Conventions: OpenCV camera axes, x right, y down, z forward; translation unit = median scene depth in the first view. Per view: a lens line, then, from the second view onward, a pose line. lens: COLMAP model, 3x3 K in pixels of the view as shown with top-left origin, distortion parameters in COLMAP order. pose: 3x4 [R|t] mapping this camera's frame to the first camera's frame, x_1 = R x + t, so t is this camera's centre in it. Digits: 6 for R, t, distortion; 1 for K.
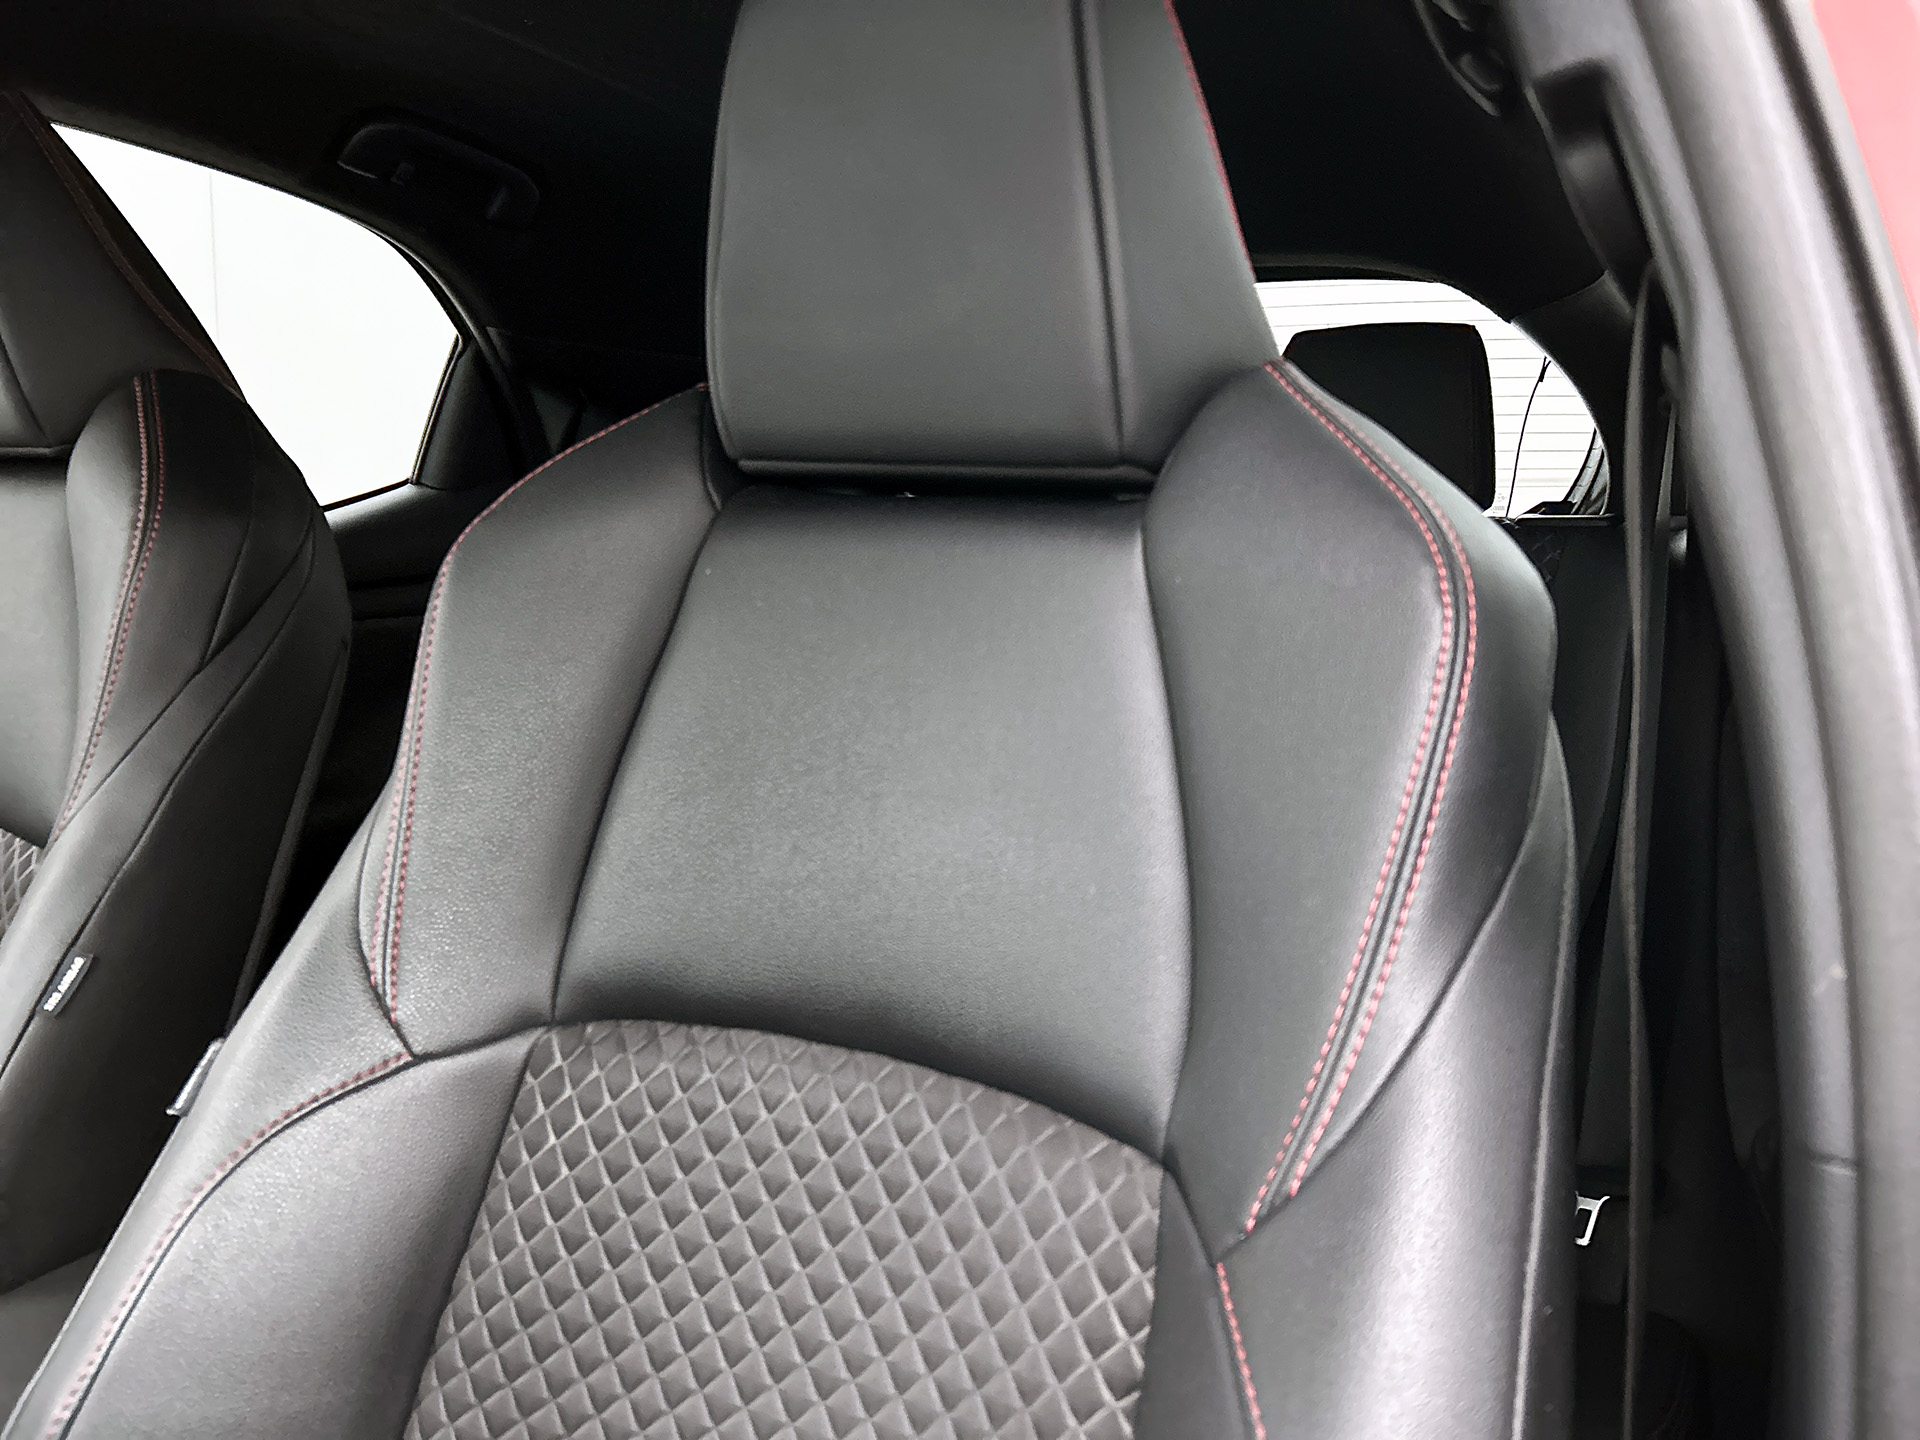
lens RADIAL K [[1478.0, 0, 954.6], [0, 1478.0, 715.6], [0, 0, 1]] dist [0.071093, -0.049940]
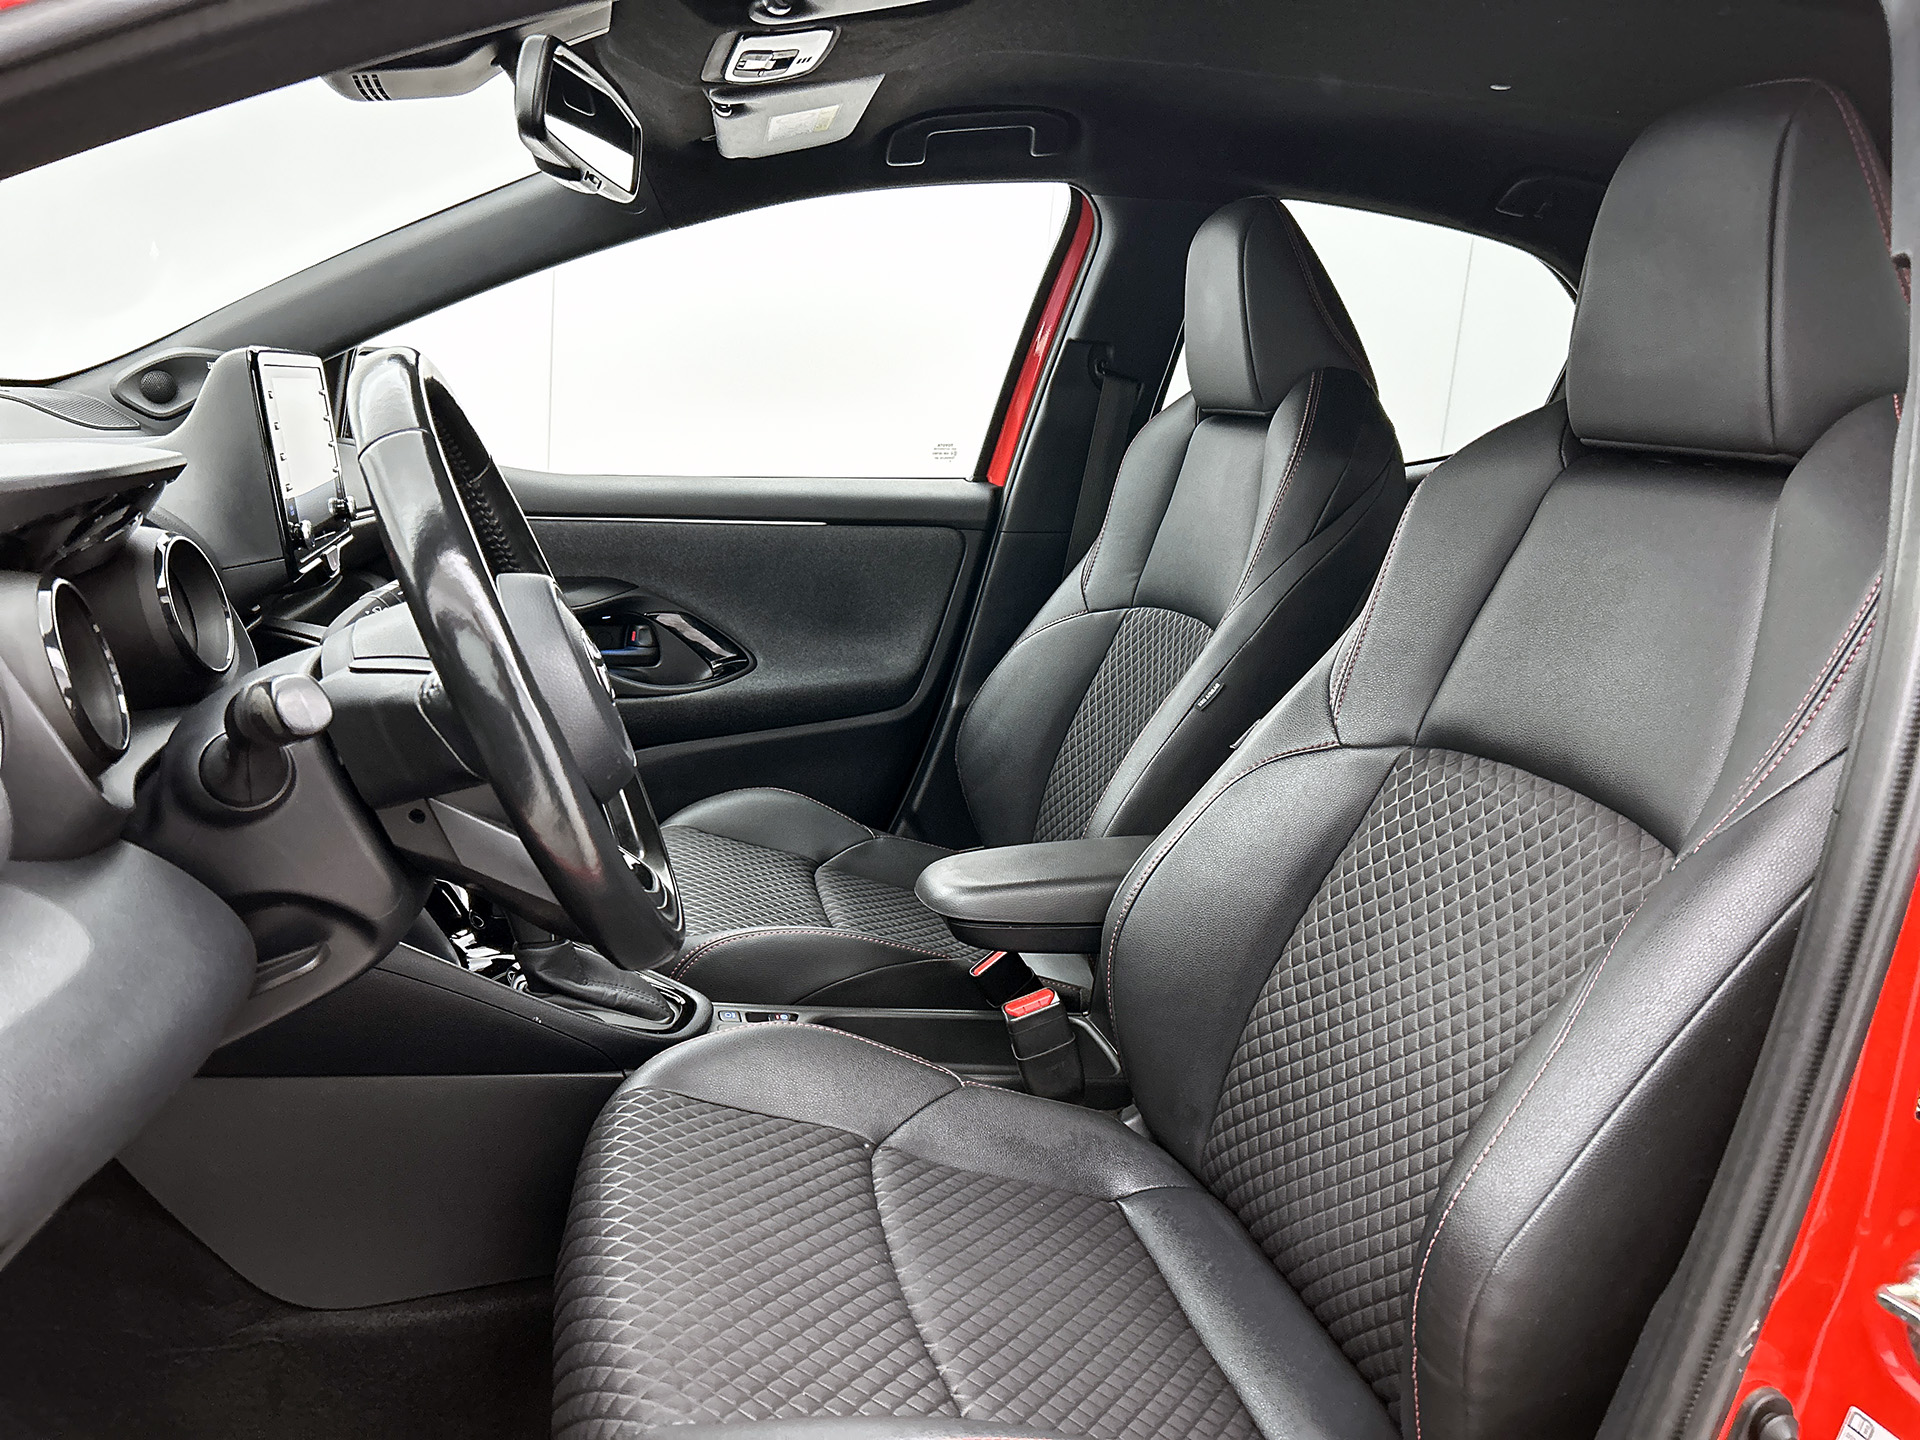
lens RADIAL K [[1478.0, 0, 961.2], [0, 1478.0, 717.5], [0, 0, 1]] dist [0.071093, -0.049940]
pose [[0.705911, 0.183677, -0.684070, 0.575019], [-0.158447, 0.982266, 0.100239, 0.079280], [0.690351, 0.037629, 0.722496, -0.691571]]
